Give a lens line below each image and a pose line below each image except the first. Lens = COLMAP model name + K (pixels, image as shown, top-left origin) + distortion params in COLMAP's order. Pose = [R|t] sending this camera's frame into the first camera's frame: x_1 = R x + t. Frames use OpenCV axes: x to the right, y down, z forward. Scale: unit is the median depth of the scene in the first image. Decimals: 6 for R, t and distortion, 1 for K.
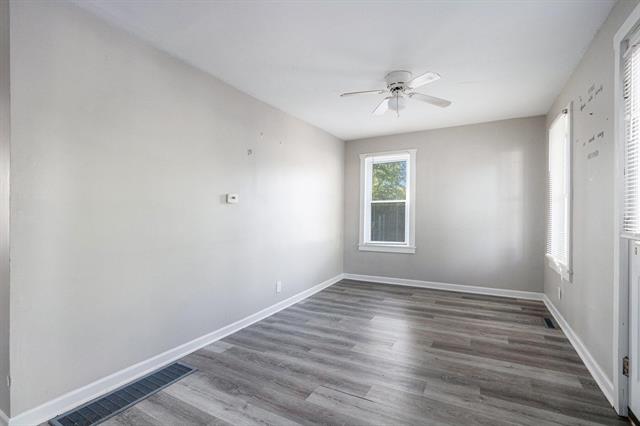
lens RADIAL K [[296.6, 0, 320.0], [0, 296.6, 213.0], [0, 0, 1]] dist [-0.001349, -0.000272]
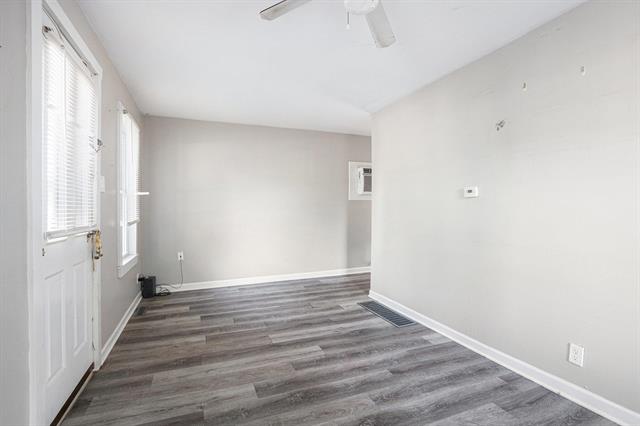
lens RADIAL K [[303.2, 0, 305.5], [0, 303.2, 211.5], [0, 0, 1]] dist [-0.000596, -0.000321]
pose [[-0.652280, 0.009486, -0.757919, 0.691751], [0.003003, 0.999946, 0.009931, -0.004493], [0.757972, 0.004202, -0.652273, 1.230159]]
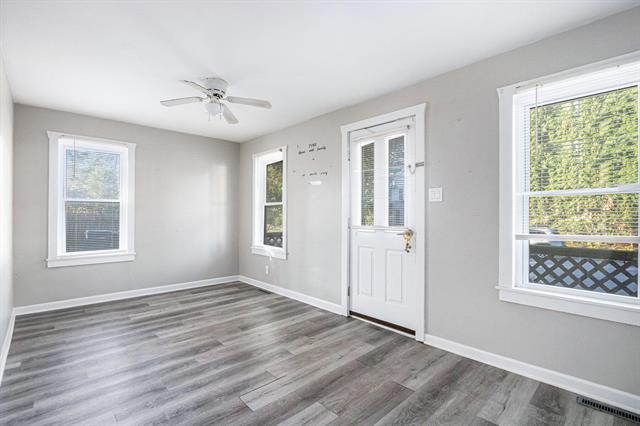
lens RADIAL K [[303.2, 0, 305.5], [0, 303.2, 211.5], [0, 0, 1]] dist [-0.000596, -0.000321]
pose [[0.336304, 0.016079, 0.941616, -0.603345], [-0.003682, 0.999869, -0.015759, 0.003519], [-0.941746, 0.001832, 0.336319, 0.337698]]
